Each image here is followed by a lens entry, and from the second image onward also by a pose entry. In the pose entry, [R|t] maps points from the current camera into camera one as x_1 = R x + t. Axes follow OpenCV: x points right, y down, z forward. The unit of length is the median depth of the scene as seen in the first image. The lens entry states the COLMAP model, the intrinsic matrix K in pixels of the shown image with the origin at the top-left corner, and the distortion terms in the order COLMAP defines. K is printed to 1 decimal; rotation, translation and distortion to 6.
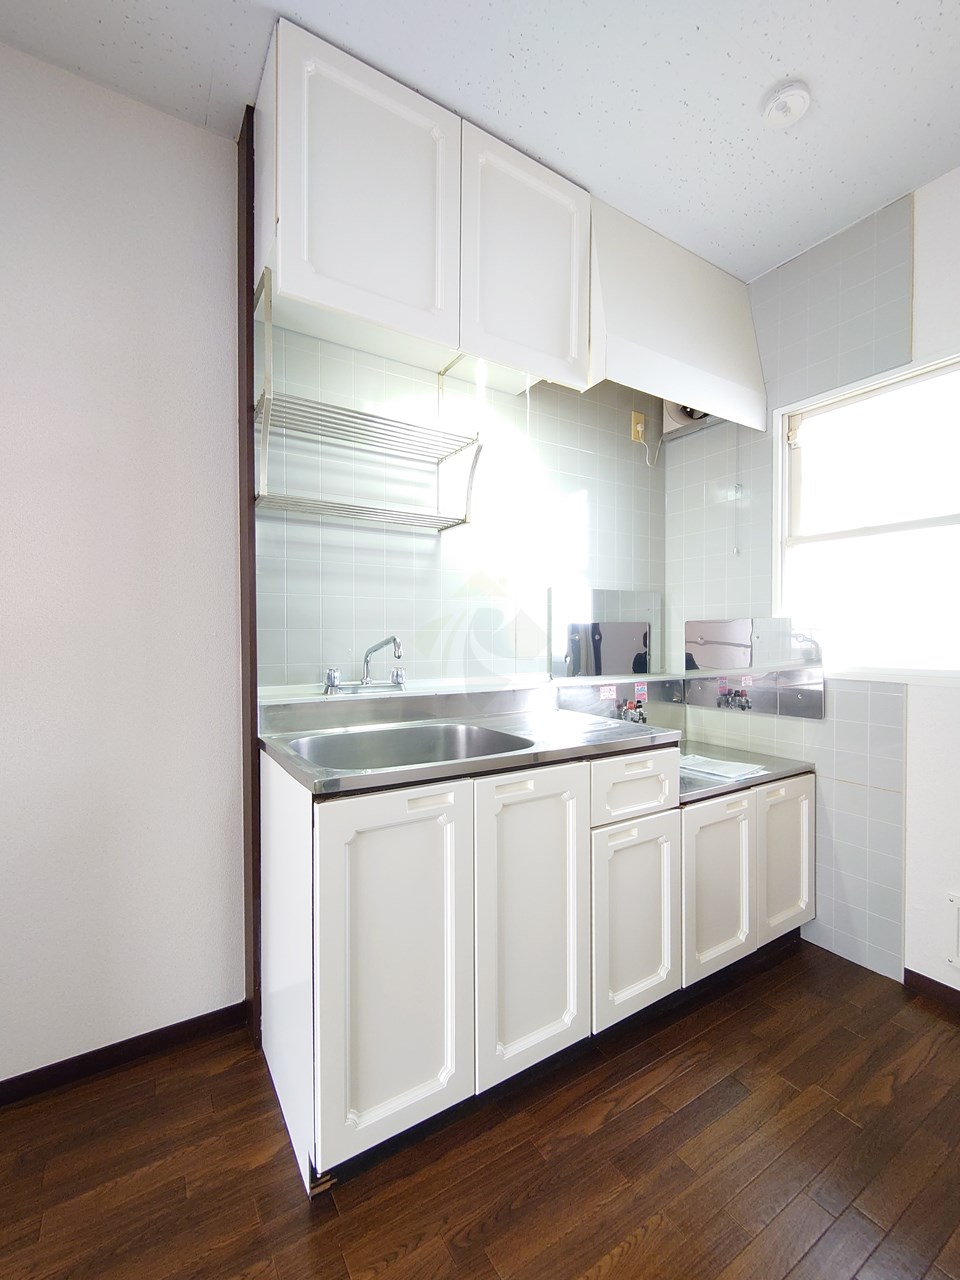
lens RADIAL K [[554.7, 0, 478.3], [0, 554.7, 639.8], [0, 0, 1]] dist [0.001313, -0.000713]
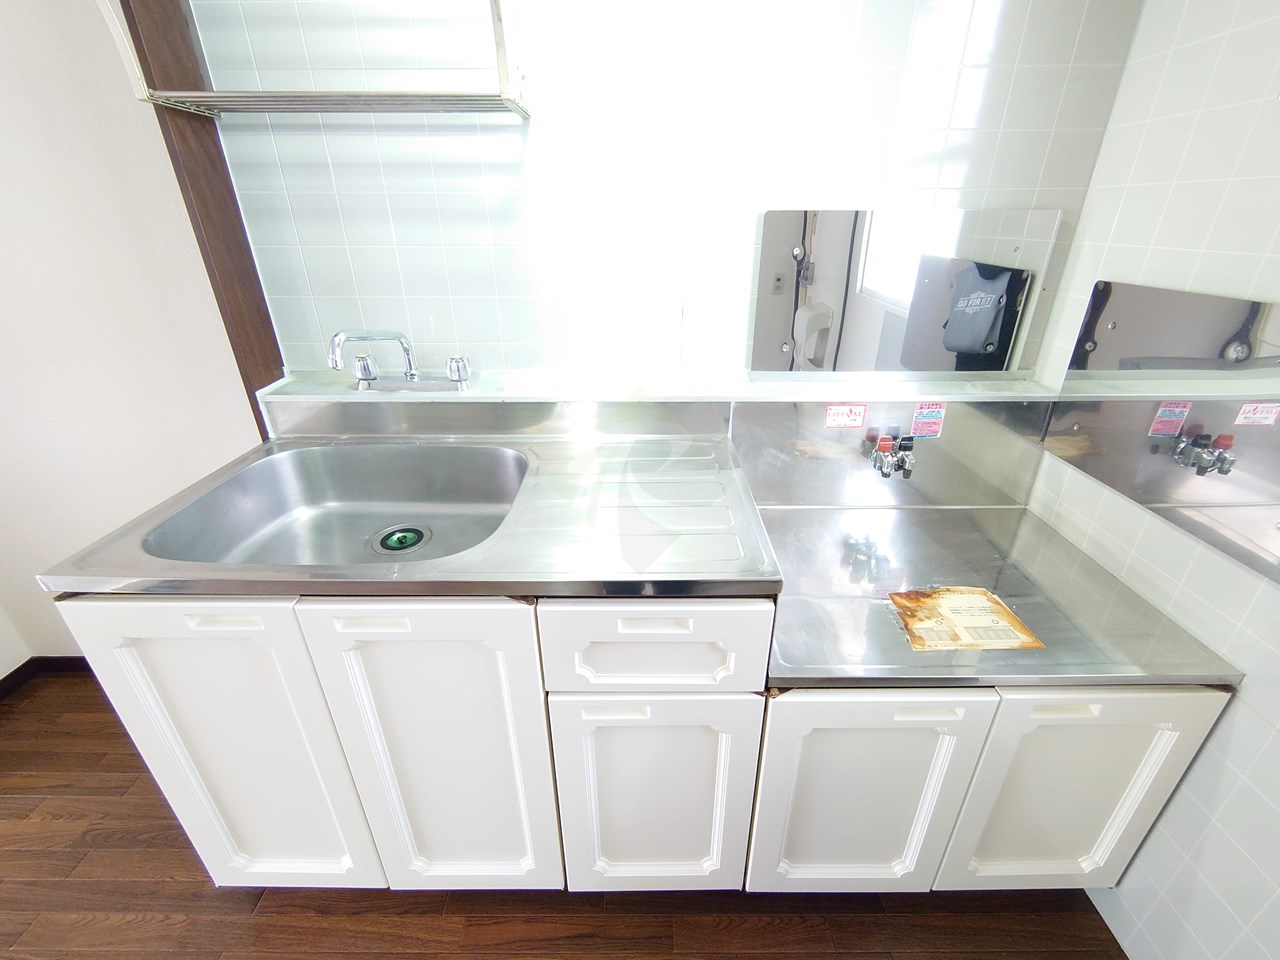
lens RADIAL K [[554.7, 0, 644.3], [0, 554.7, 476.0], [0, 0, 1]] dist [0.001313, -0.000713]
pose [[0.846845, 0.228709, -0.480152, 0.431115], [-0.001343, 0.903729, 0.428103, -0.115698], [0.531838, -0.361892, 0.765626, 0.538359]]
